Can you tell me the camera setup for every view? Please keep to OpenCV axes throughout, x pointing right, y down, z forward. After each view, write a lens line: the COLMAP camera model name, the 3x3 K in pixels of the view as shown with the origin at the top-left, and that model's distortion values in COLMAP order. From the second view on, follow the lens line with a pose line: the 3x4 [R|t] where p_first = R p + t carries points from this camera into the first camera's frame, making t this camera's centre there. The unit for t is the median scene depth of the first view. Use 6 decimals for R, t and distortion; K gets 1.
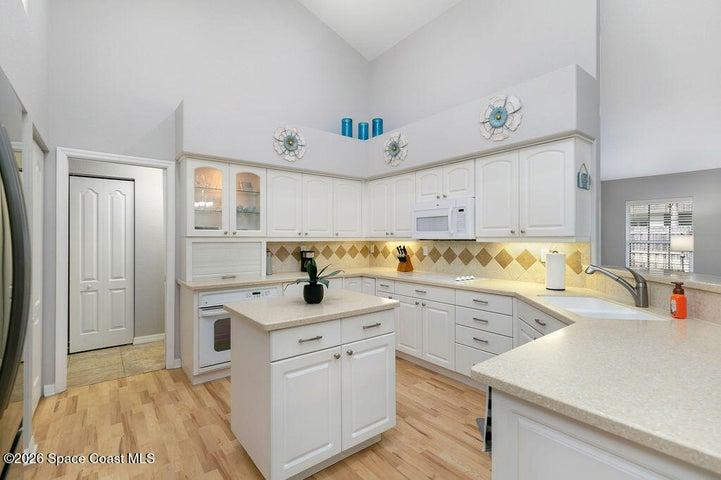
lens RADIAL K [[327.2, 0, 357.6], [0, 327.2, 238.1], [0, 0, 1]] dist [0.004009, -0.006834]
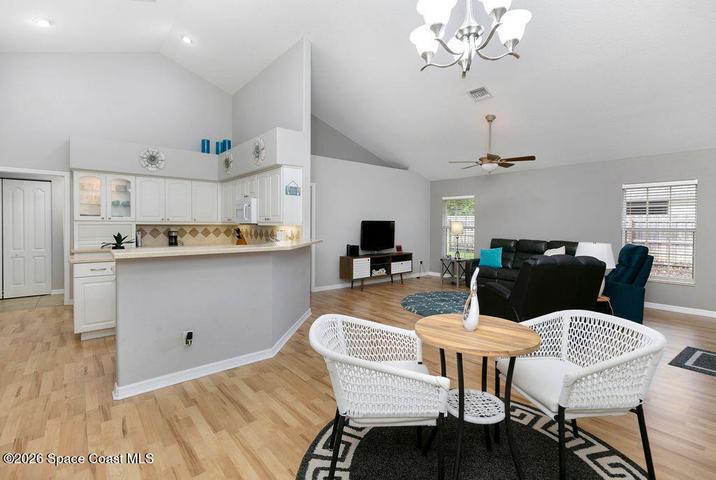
lens RADIAL K [[339.5, 0, 360.9], [0, 339.5, 229.1], [0, 0, 1]] dist [0.000302, -0.000138]
pose [[0.999211, 0.008831, 0.038718, 0.707961], [-0.009385, 0.999856, 0.014147, 0.001803], [-0.038588, -0.014500, 0.999150, -0.617864]]
